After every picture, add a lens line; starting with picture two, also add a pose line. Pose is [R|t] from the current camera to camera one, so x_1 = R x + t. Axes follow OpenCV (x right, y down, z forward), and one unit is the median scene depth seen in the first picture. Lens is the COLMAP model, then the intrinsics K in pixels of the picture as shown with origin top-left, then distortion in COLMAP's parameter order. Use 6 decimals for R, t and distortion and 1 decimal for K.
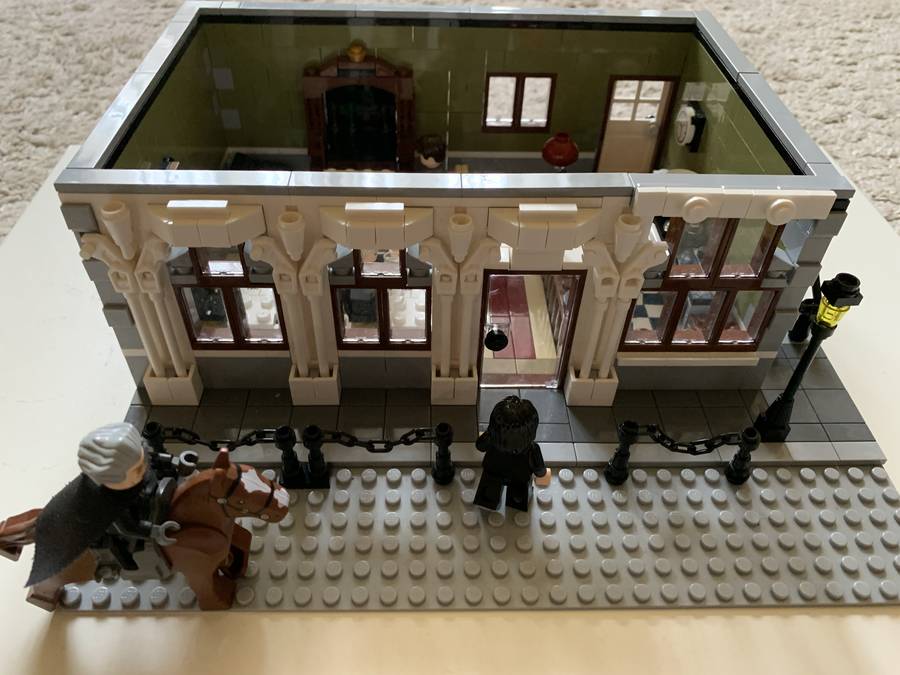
lens RADIAL K [[715.5, 0, 445.5], [0, 715.5, 338.5], [0, 0, 1]] dist [-0.024172, -0.005115]
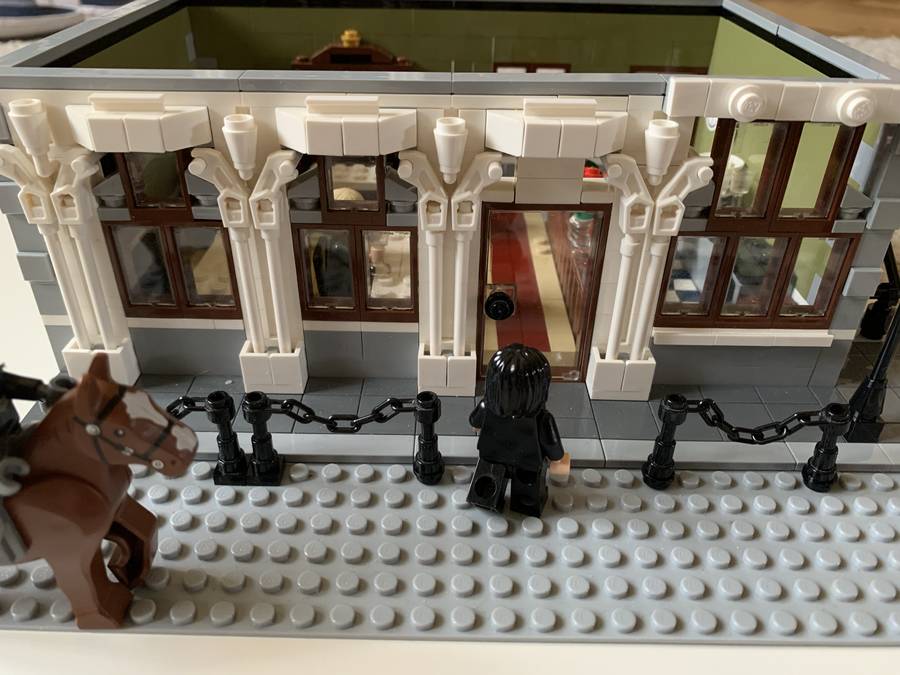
lens RADIAL K [[715.5, 0, 445.7], [0, 715.5, 336.2], [0, 0, 1]] dist [-0.024172, -0.005115]
pose [[0.999418, 0.009610, -0.032731, 0.040345], [-0.015475, 0.982815, -0.183945, 0.196276], [0.030401, 0.184344, 0.982391, 0.233817]]
